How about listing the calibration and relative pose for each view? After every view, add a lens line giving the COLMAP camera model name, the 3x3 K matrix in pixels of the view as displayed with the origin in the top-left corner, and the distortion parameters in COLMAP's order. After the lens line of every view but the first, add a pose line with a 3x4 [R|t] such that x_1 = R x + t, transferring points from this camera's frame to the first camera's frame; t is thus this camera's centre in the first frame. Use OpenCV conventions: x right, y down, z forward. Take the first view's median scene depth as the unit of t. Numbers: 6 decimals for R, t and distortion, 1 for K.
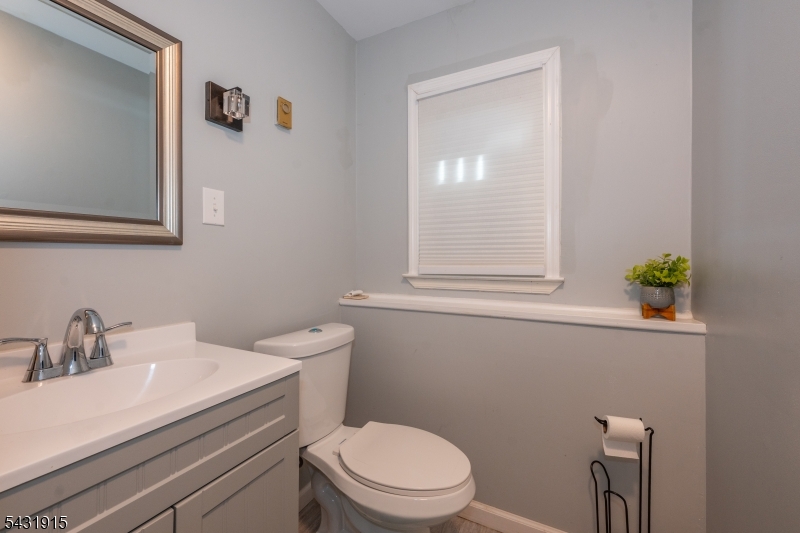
lens RADIAL K [[322.3, 0, 399.1], [0, 322.3, 261.9], [0, 0, 1]] dist [-0.000979, -0.000123]
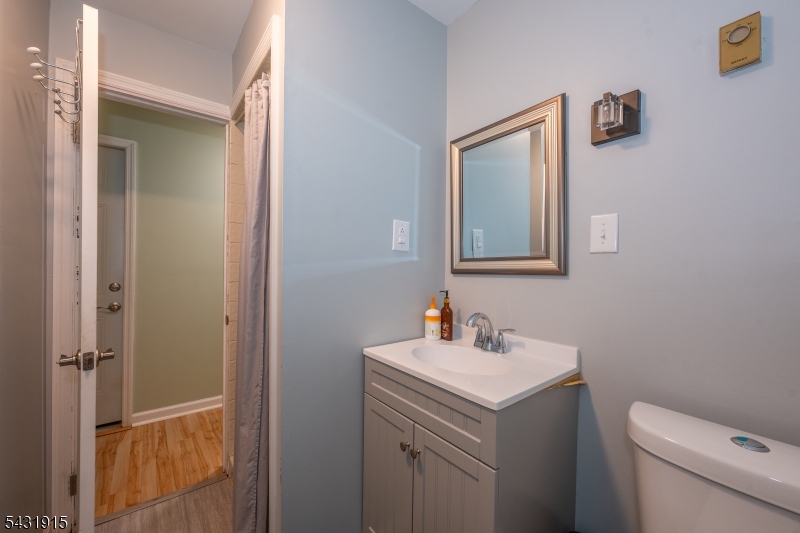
lens RADIAL K [[322.3, 0, 399.3], [0, 322.3, 264.4], [0, 0, 1]] dist [-0.000979, -0.000123]
pose [[-0.422117, -0.006502, -0.906518, 0.518419], [-0.014729, 0.999891, -0.000313, -0.072148], [0.906422, 0.013220, -0.422167, 0.859199]]
